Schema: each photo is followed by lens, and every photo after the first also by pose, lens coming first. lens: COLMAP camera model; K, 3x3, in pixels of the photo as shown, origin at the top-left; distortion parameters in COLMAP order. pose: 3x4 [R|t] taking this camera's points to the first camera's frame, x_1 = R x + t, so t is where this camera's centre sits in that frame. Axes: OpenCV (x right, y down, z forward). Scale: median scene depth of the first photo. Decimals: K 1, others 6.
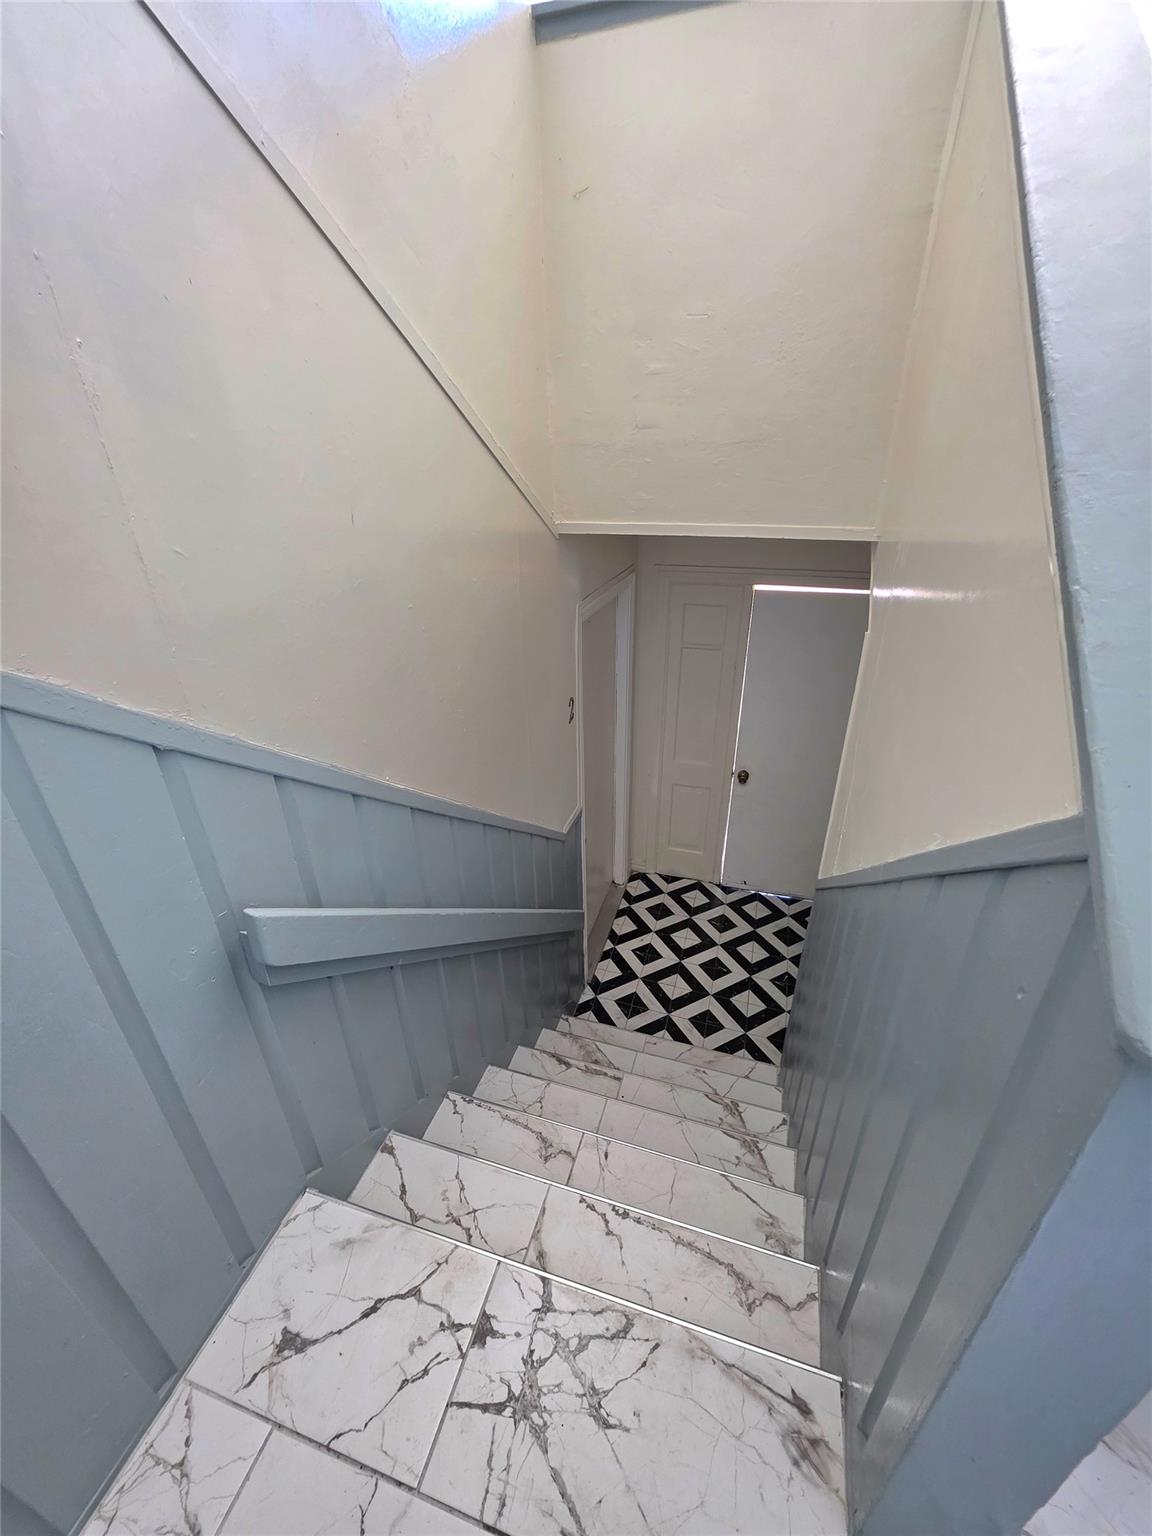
lens RADIAL K [[612.7, 0, 579.8], [0, 612.7, 769.2], [0, 0, 1]] dist [-0.001710, 0.000794]
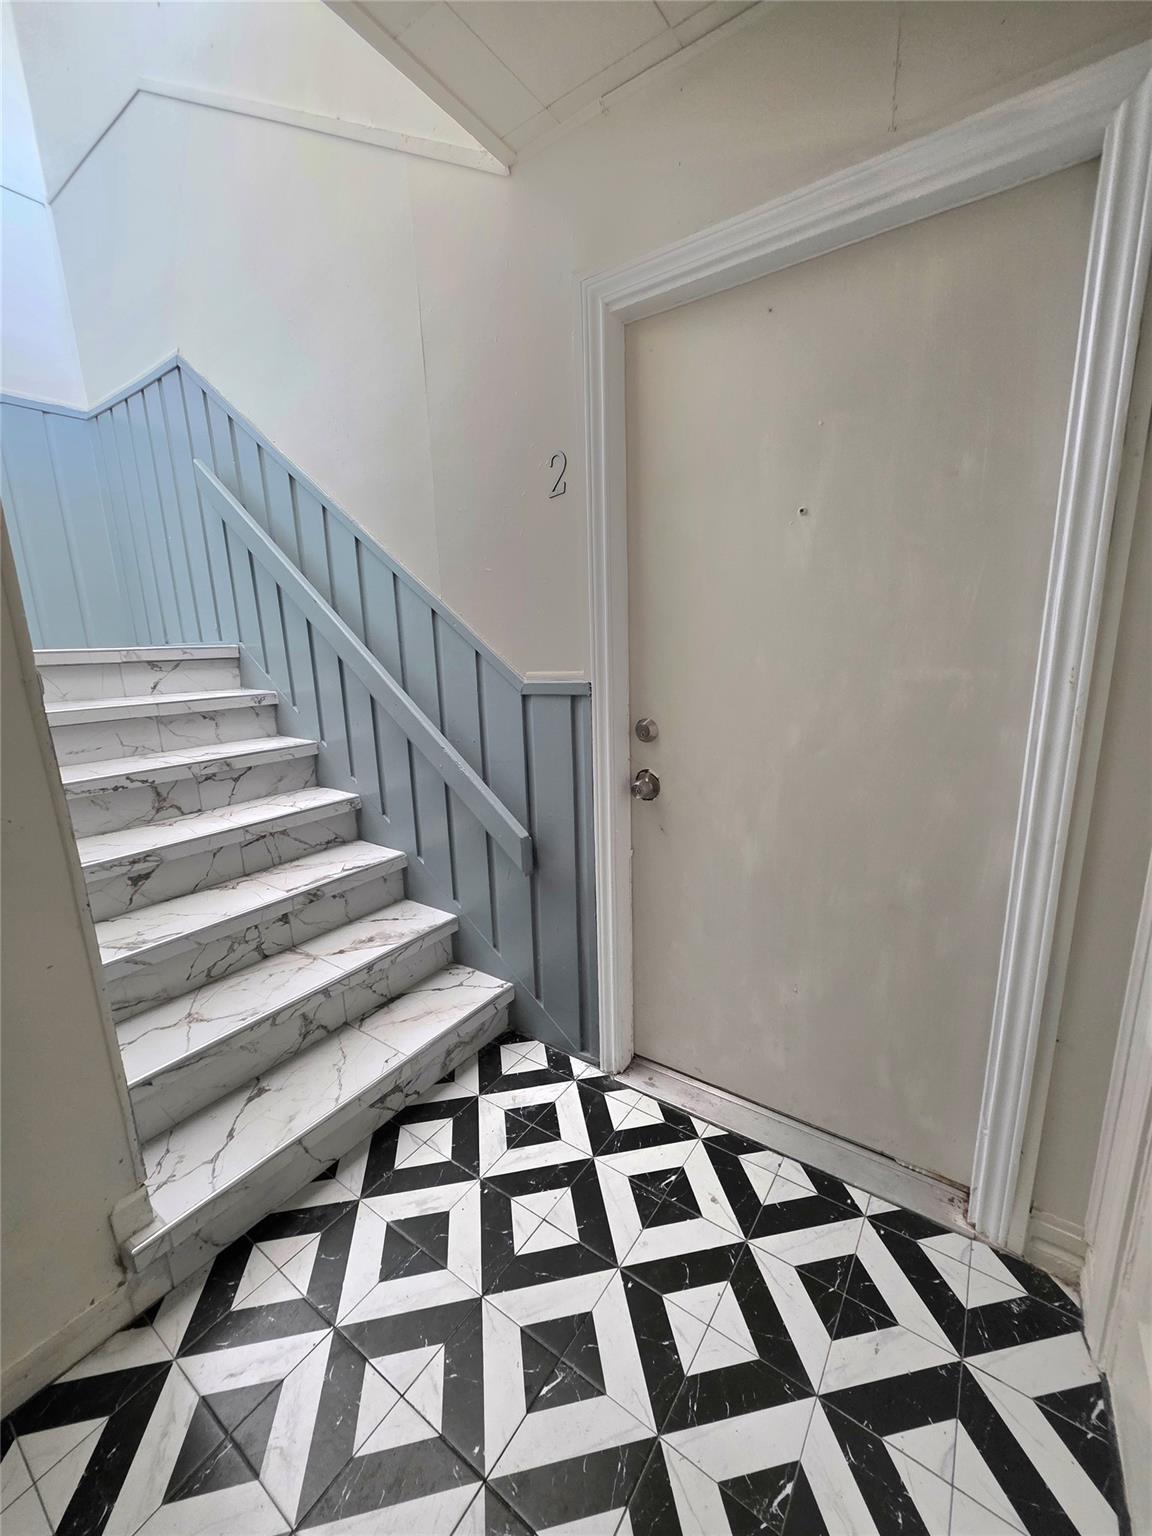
lens RADIAL K [[612.7, 0, 581.7], [0, 612.7, 770.9], [0, 0, 1]] dist [-0.001710, 0.000794]
pose [[-0.295595, 0.221596, -0.929257, 0.394418], [-0.405405, 0.851695, 0.332058, -0.037517], [0.865026, 0.474881, -0.161921, 0.813169]]
